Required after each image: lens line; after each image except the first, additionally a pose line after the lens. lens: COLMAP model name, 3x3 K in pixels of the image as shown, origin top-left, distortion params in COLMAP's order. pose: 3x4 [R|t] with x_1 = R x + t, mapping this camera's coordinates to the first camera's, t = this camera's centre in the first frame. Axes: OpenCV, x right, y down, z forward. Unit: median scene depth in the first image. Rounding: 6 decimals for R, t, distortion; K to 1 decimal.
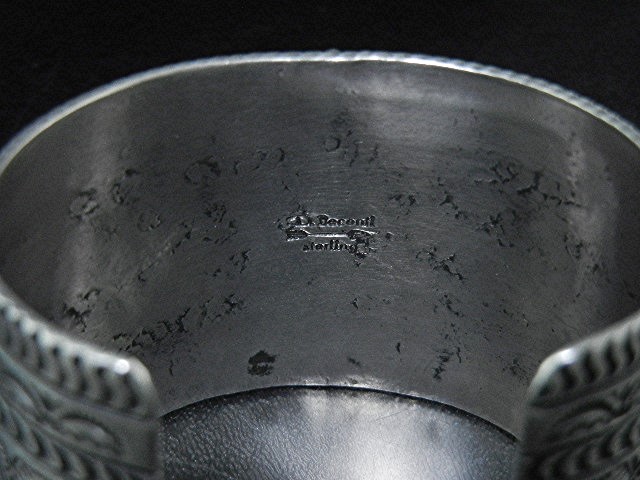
lens RADIAL K [[1098.1, 0, 320.3], [0, 1098.1, 240.0], [0, 0, 1]] dist [0.035549, 0.000000]
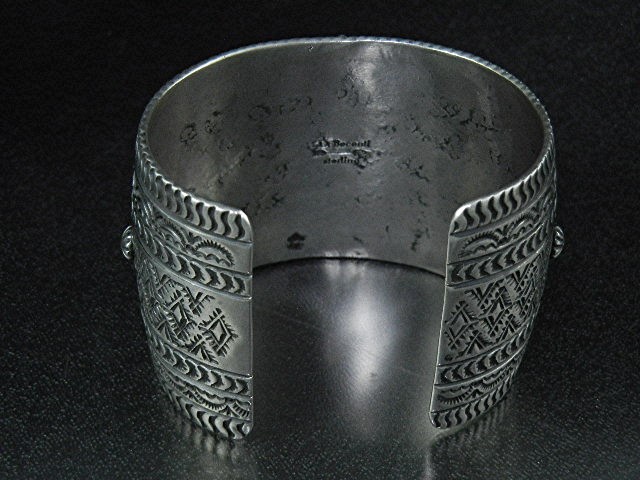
lens RADIAL K [[1276.9, 0, 319.8], [0, 1276.9, 240.4], [0, 0, 1]] dist [0.039585, 0.000000]
pose [[0.999927, -0.011993, -0.001408, -0.021207], [0.012035, 0.999302, 0.035376, 0.057811], [0.000983, -0.035391, 0.999373, -0.841848]]
